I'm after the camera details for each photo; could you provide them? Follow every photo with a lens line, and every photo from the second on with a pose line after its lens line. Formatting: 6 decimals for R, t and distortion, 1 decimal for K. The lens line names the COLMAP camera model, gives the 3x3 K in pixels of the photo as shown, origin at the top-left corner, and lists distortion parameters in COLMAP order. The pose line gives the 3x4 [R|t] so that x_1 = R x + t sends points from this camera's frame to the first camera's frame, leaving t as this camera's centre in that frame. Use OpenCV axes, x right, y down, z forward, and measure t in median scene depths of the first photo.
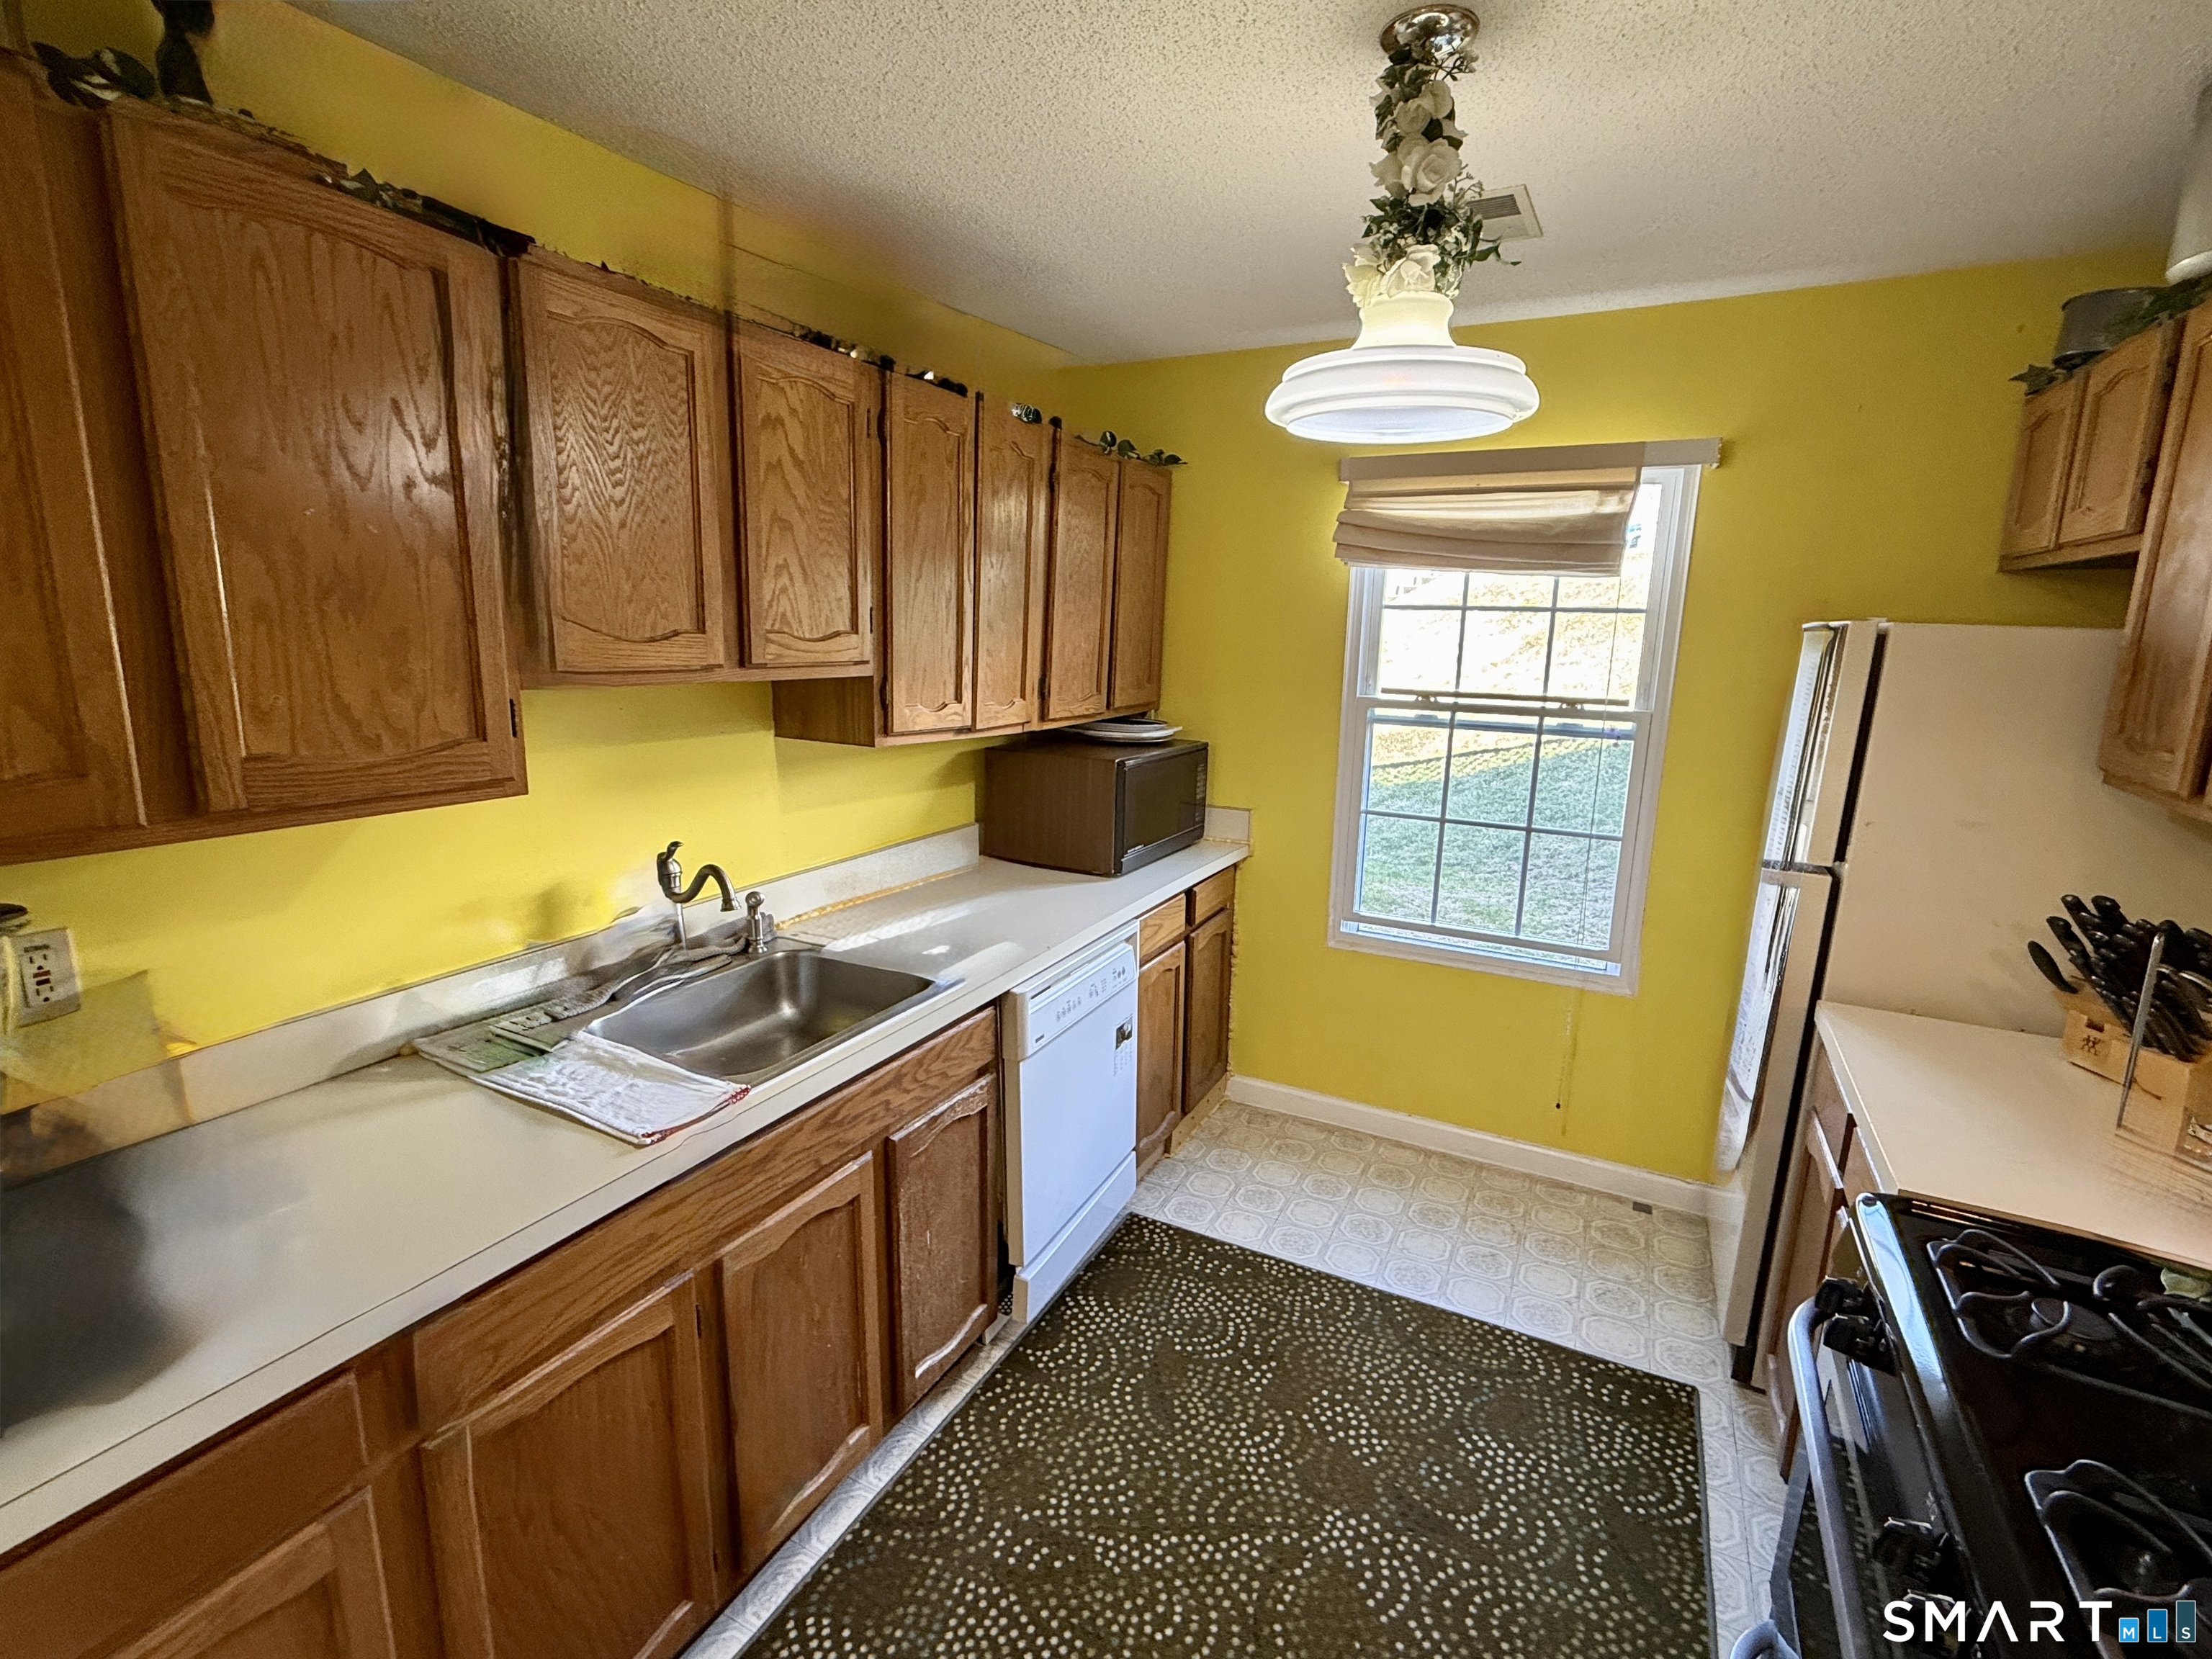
lens RADIAL K [[1000.6, 0, 1106.0], [0, 1000.6, 829.5], [0, 0, 1]] dist [-0.000749, 0.000751]
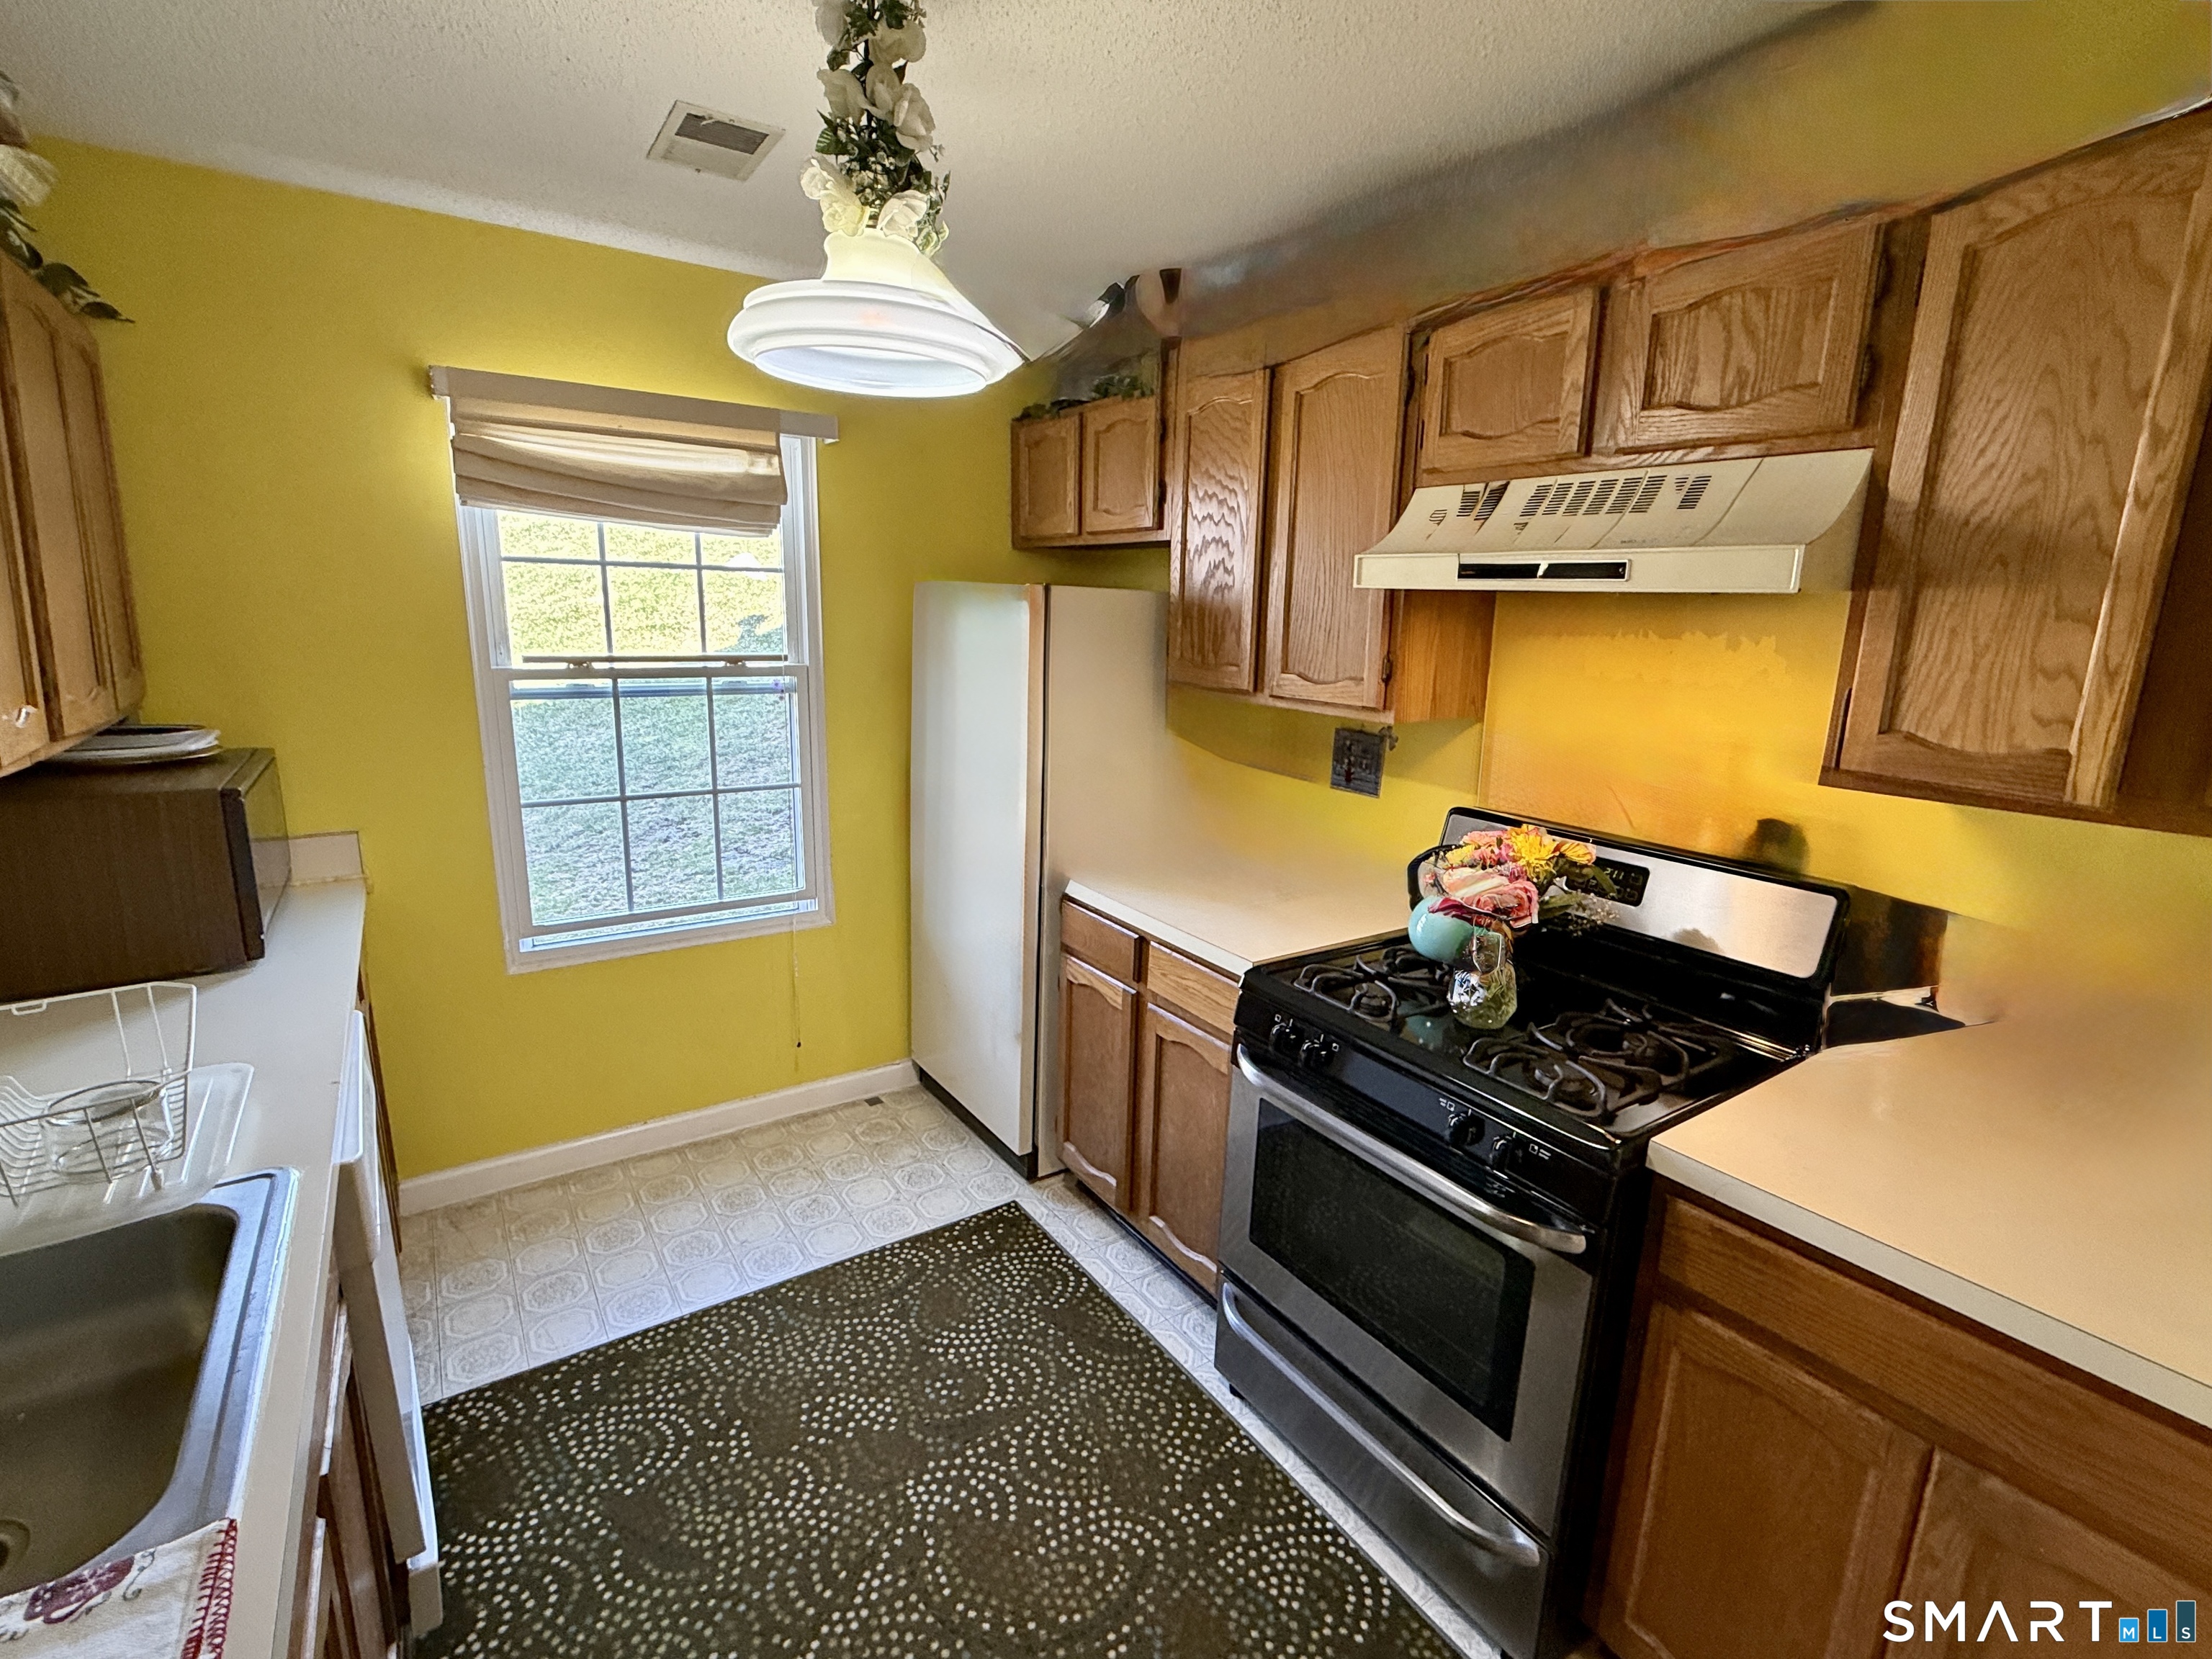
lens RADIAL K [[1000.6, 0, 1106.0], [0, 1000.6, 829.5], [0, 0, 1]] dist [-0.000749, 0.000751]
pose [[0.483464, -0.198339, 0.852599, -0.348213], [0.163573, 0.977307, 0.134596, -0.048391], [-0.859946, 0.074390, 0.504935, 0.248063]]
